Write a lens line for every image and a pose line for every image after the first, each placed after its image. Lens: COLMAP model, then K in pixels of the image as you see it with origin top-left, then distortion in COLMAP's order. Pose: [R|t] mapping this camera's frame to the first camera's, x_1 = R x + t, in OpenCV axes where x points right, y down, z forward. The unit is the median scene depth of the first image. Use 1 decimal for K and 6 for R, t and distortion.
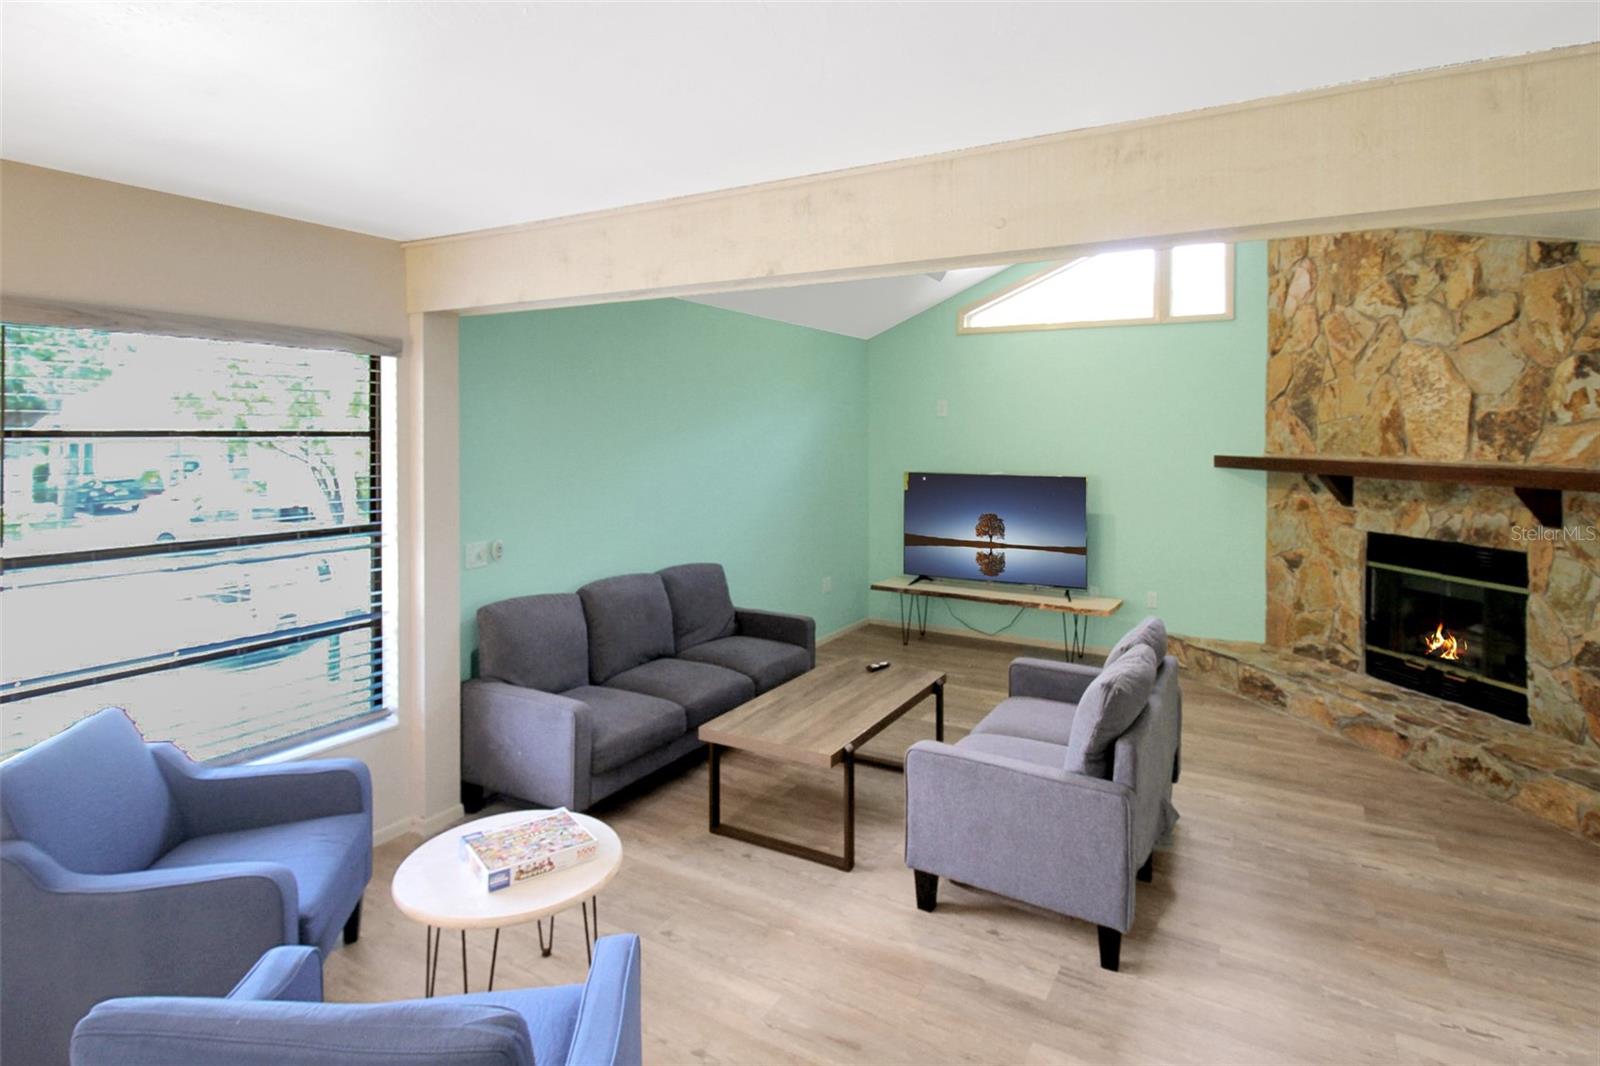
lens RADIAL K [[866.2, 0, 759.2], [0, 866.2, 421.1], [0, 0, 1]] dist [-0.017321, 0.000626]
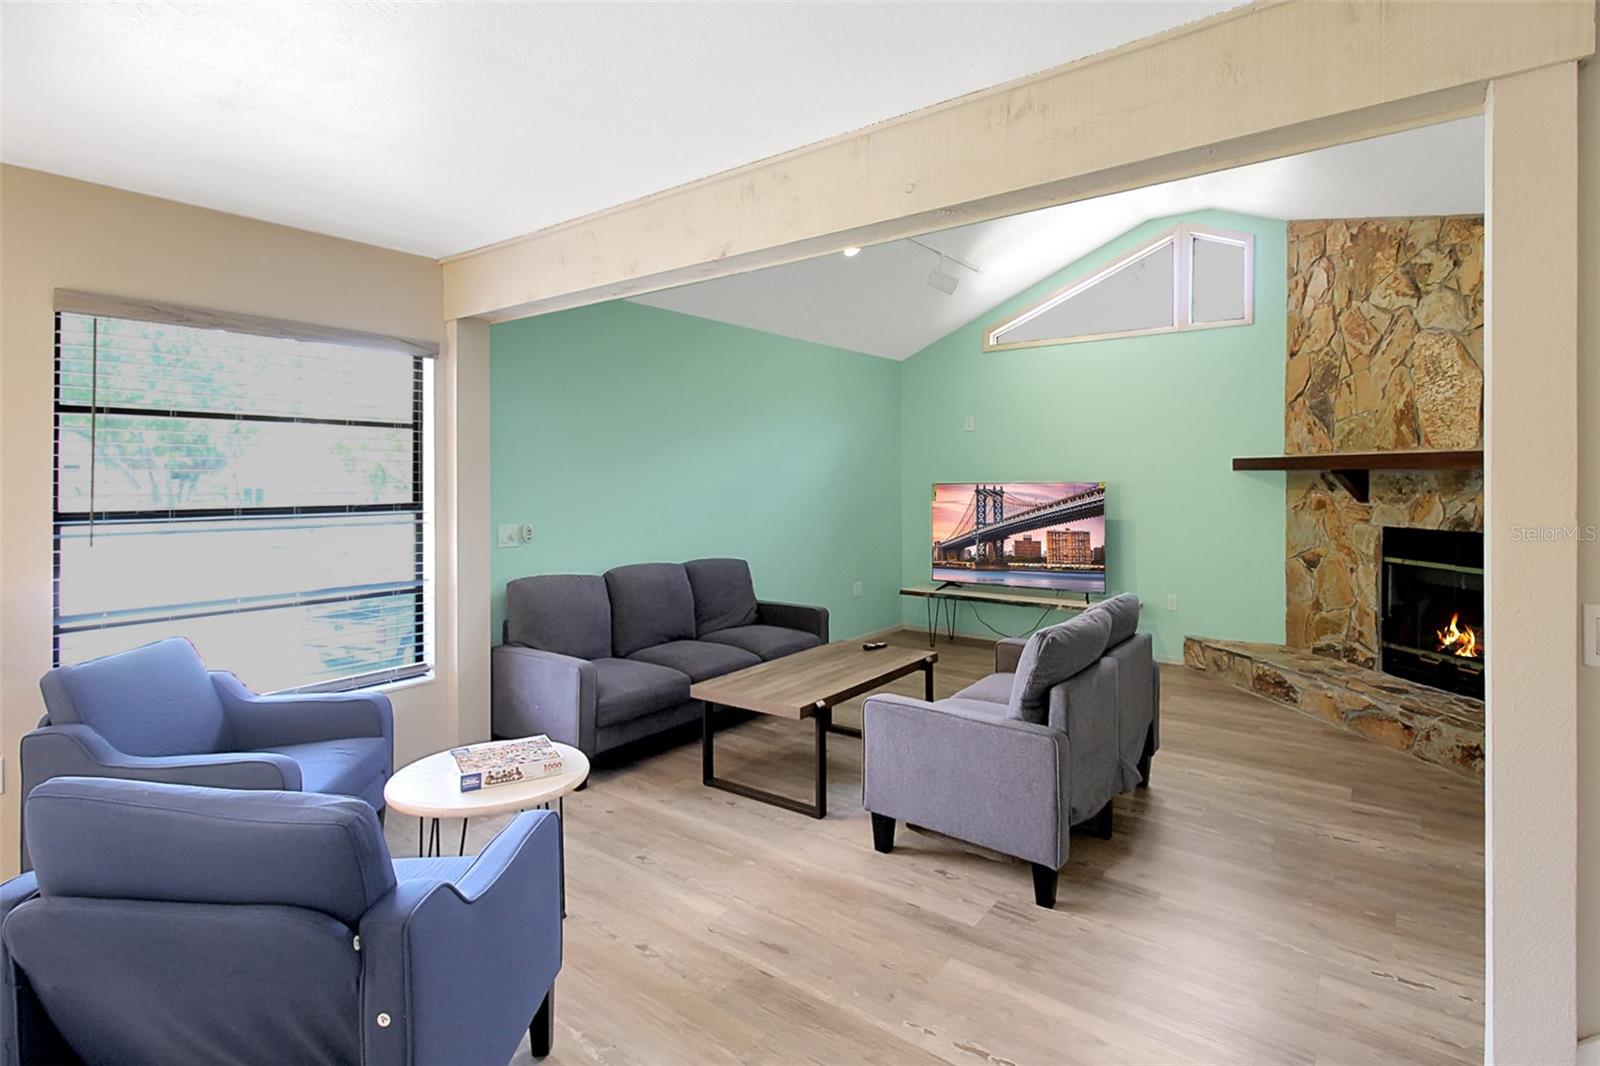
lens RADIAL K [[822.6, 0, 765.4], [0, 822.6, 472.6], [0, 0, 1]] dist [-0.002941, 0.000350]
pose [[0.993587, -0.003101, -0.113032, 0.132662], [0.003019, 0.999995, -0.000896, 0.078907], [0.113034, 0.000549, 0.993591, -0.023966]]
